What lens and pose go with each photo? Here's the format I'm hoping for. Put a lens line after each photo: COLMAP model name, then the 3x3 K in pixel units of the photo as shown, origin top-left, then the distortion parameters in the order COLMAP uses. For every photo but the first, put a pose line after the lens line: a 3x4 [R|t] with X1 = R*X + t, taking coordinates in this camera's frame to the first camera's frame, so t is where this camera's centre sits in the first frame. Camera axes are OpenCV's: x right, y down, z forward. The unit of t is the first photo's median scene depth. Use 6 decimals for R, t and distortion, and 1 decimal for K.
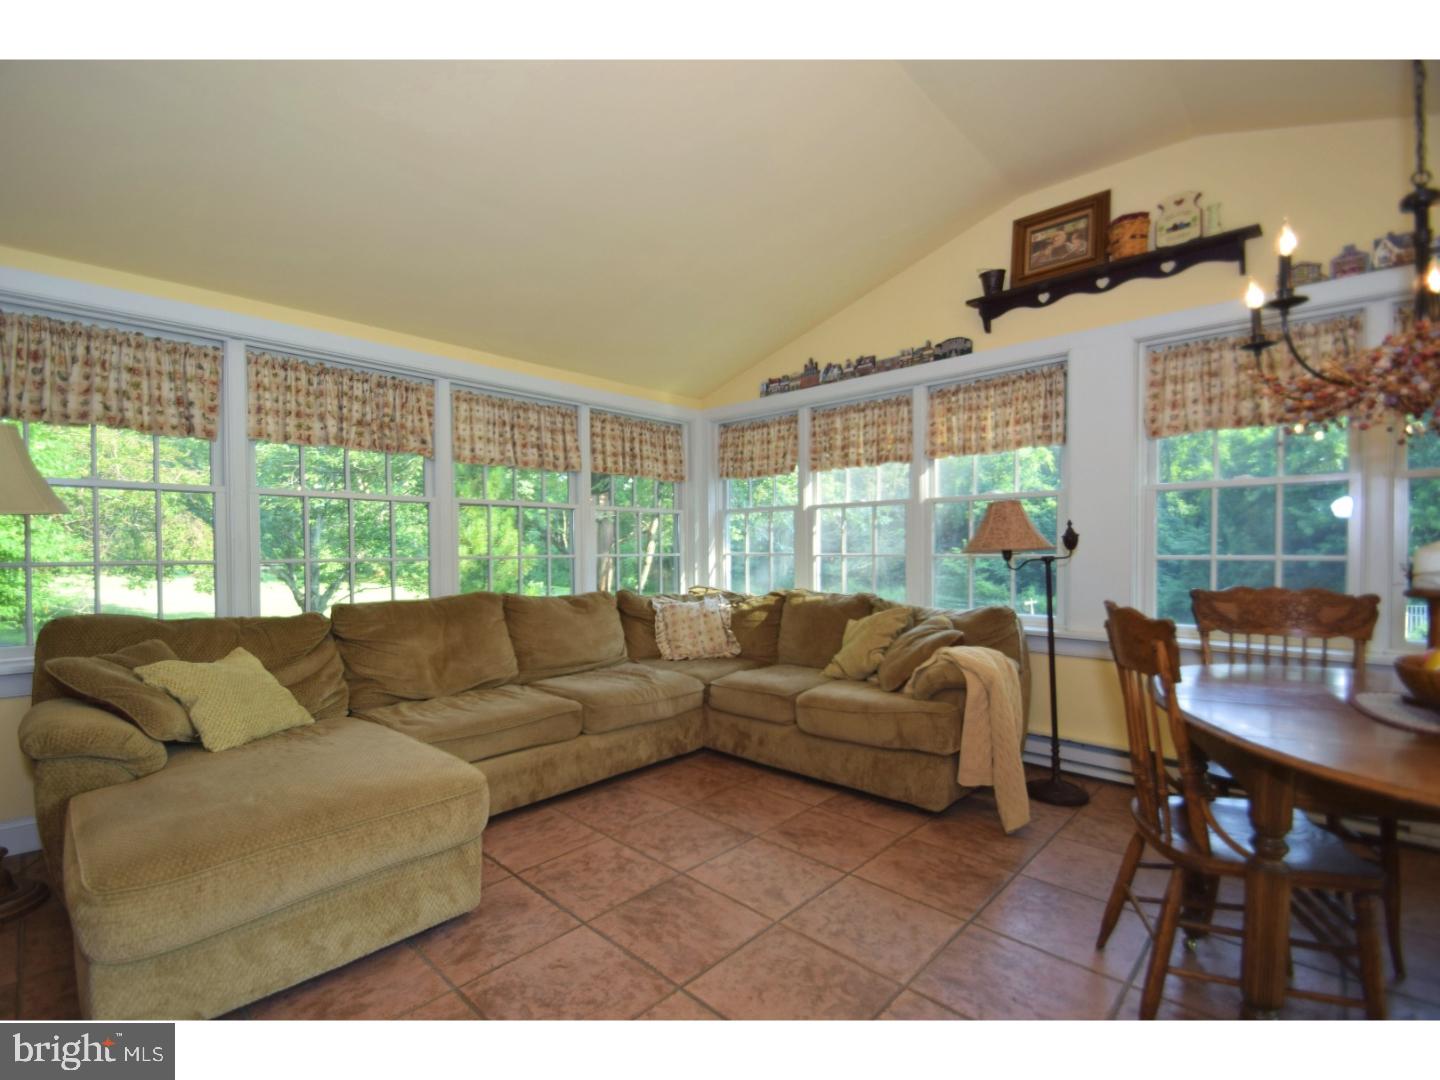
lens RADIAL K [[636.6, 0, 677.5], [0, 636.6, 551.0], [0, 0, 1]] dist [0.000984, -0.021884]
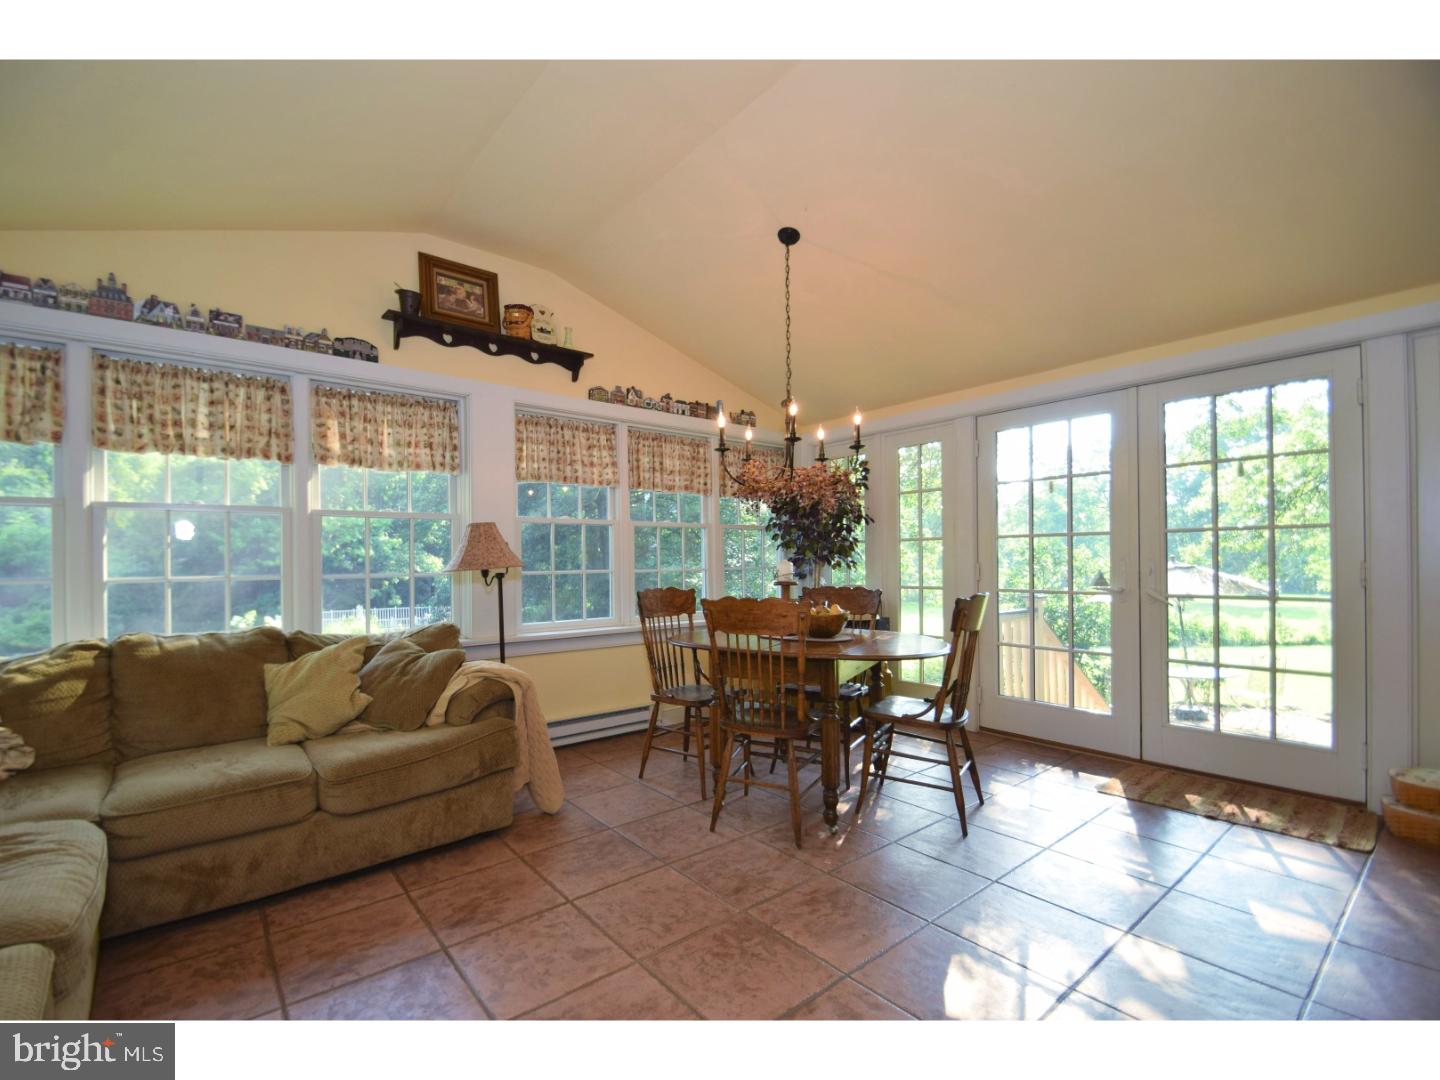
lens RADIAL K [[636.6, 0, 677.5], [0, 636.6, 551.0], [0, 0, 1]] dist [0.000984, -0.021884]
pose [[0.102724, 0.021246, 0.994483, -0.457239], [0.014477, 0.999634, -0.022851, -0.000813], [-0.994605, 0.016744, 0.102379, 0.484815]]
